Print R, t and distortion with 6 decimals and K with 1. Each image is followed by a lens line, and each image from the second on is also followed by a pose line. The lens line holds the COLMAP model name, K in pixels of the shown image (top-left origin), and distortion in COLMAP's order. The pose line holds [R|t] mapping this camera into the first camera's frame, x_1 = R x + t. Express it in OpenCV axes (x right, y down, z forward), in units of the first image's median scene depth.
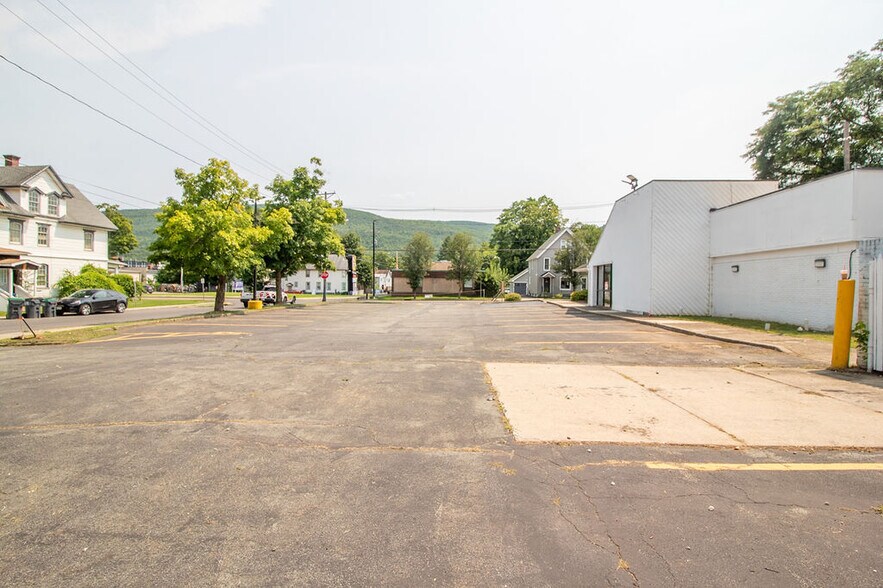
lens RADIAL K [[441.7, 0, 435.0], [0, 441.7, 292.4], [0, 0, 1]] dist [0.000843, -0.010377]
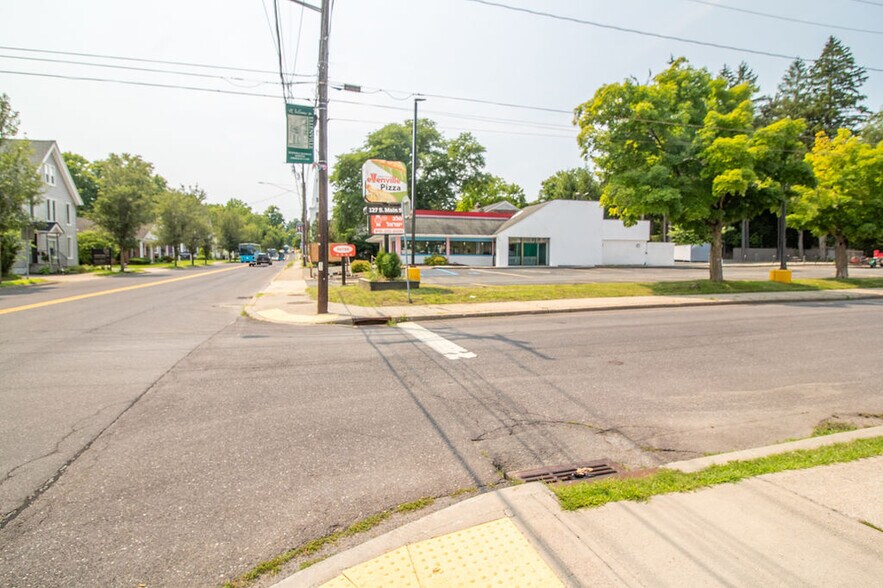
lens RADIAL K [[453.3, 0, 435.3], [0, 453.3, 293.5], [0, 0, 1]] dist [0.001203, -0.011535]
pose [[-0.354266, -0.080257, 0.931694, -0.728515], [0.012631, 0.995809, 0.090583, -0.013415], [-0.935059, 0.043859, -0.351768, 1.458078]]
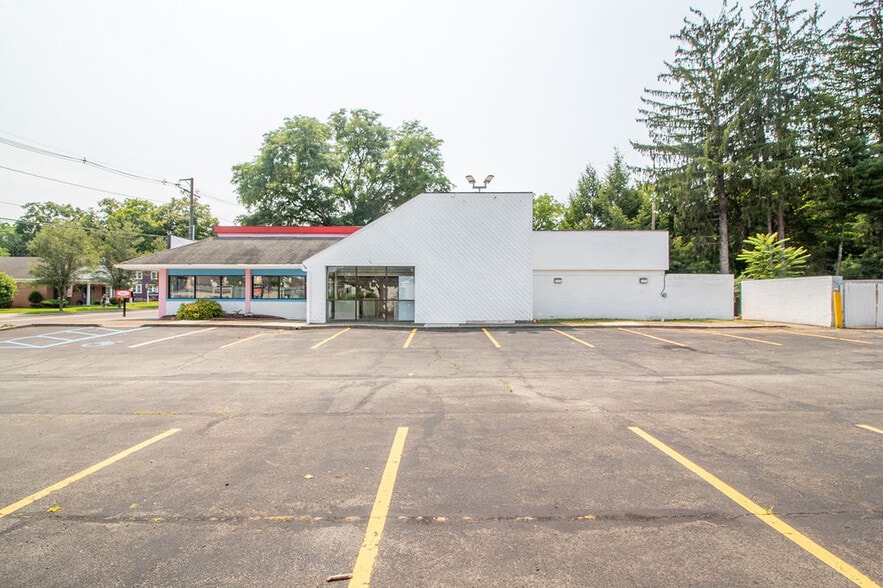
lens RADIAL K [[441.7, 0, 435.0], [0, 441.7, 292.4], [0, 0, 1]] dist [0.000843, -0.010377]
pose [[-0.052267, -0.006022, 0.998615, -0.306627], [0.014562, 0.999871, 0.006792, -0.017063], [-0.998527, 0.014897, -0.052173, 0.743437]]
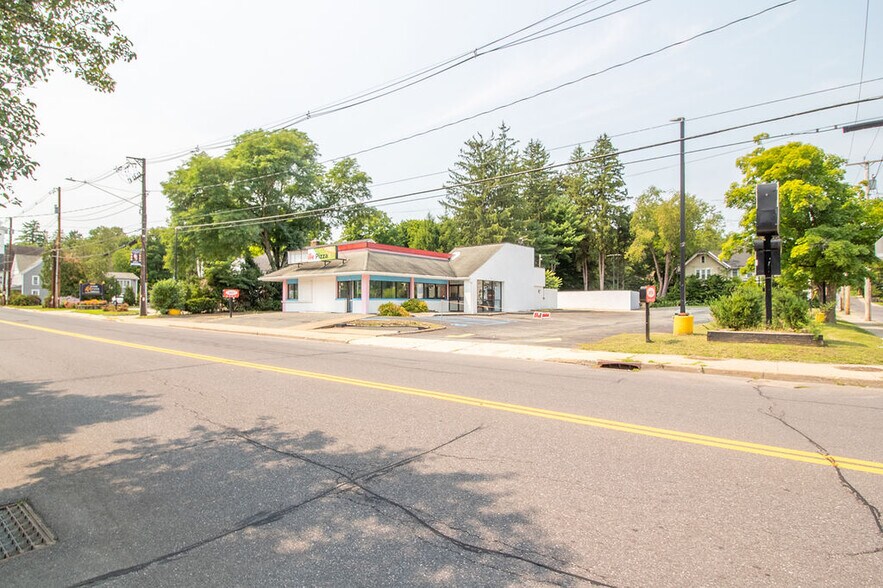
lens RADIAL K [[476.5, 0, 440.4], [0, 476.5, 294.8], [0, 0, 1]] dist [-0.000055, -0.000904]
pose [[-0.824655, -0.000321, 0.565637, -0.255377], [0.000330, 0.999999, 0.001048, -0.016653], [-0.565637, 0.001051, -0.824654, 1.827195]]
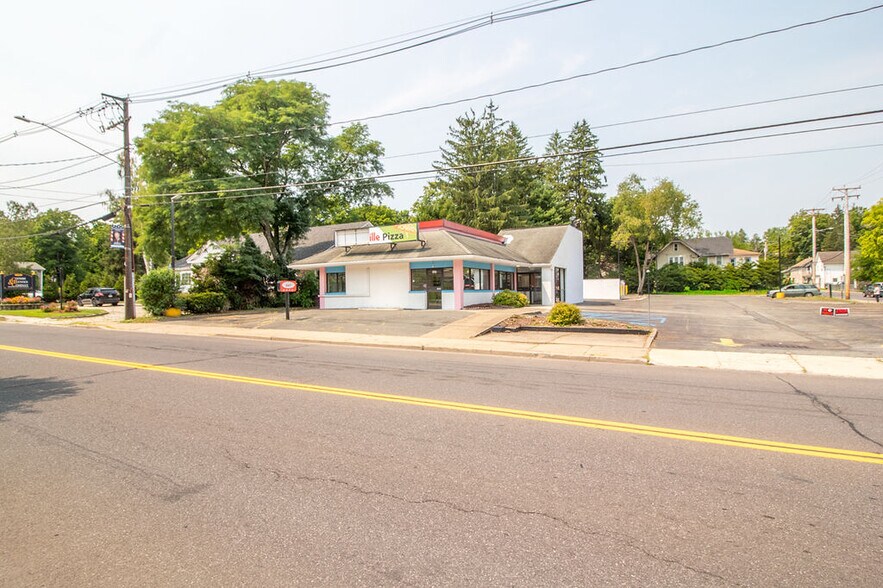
lens RADIAL K [[464.1, 0, 445.3], [0, 464.1, 290.6], [0, 0, 1]] dist [0.001554, -0.010342]
pose [[-0.916368, 0.002353, 0.400331, 0.130406], [0.010685, 0.999770, 0.018581, -0.022249], [-0.400195, 0.021304, -0.916182, 1.802467]]
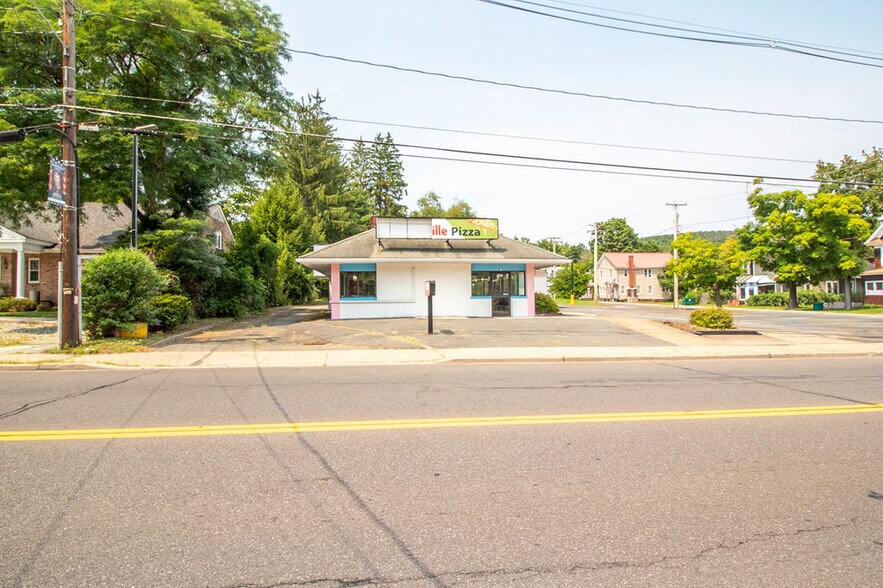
lens RADIAL K [[453.3, 0, 435.3], [0, 453.3, 293.5], [0, 0, 1]] dist [0.001203, -0.011535]
pose [[-0.977700, -0.007817, -0.209859, 0.674895], [-0.010419, 0.999882, 0.011296, -0.018645], [0.209746, 0.013231, -0.977666, 1.748420]]
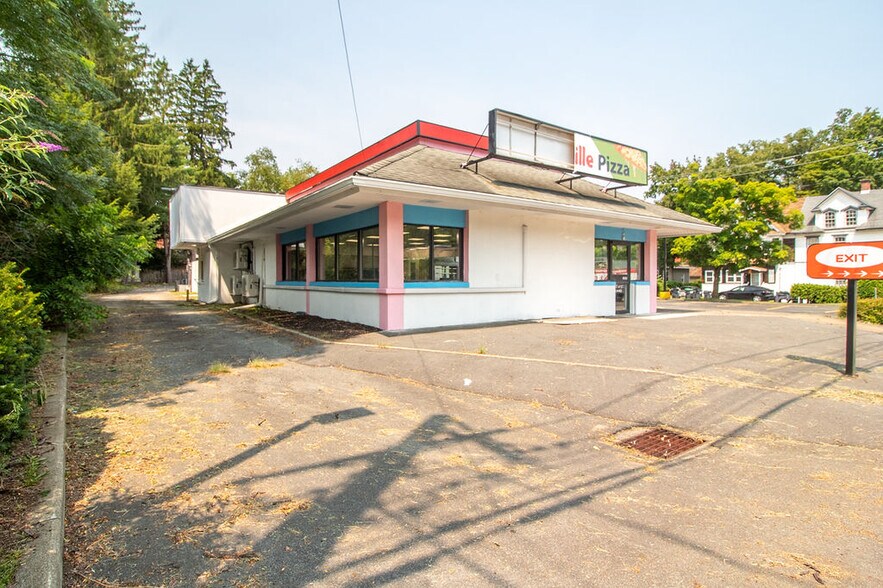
lens RADIAL K [[453.3, 0, 435.3], [0, 453.3, 293.5], [0, 0, 1]] dist [0.001203, -0.011535]
pose [[-0.781275, 0.002802, -0.624181, 0.828002], [-0.025723, 0.998996, 0.036681, -0.008215], [0.623657, 0.044714, -0.780418, 1.341294]]
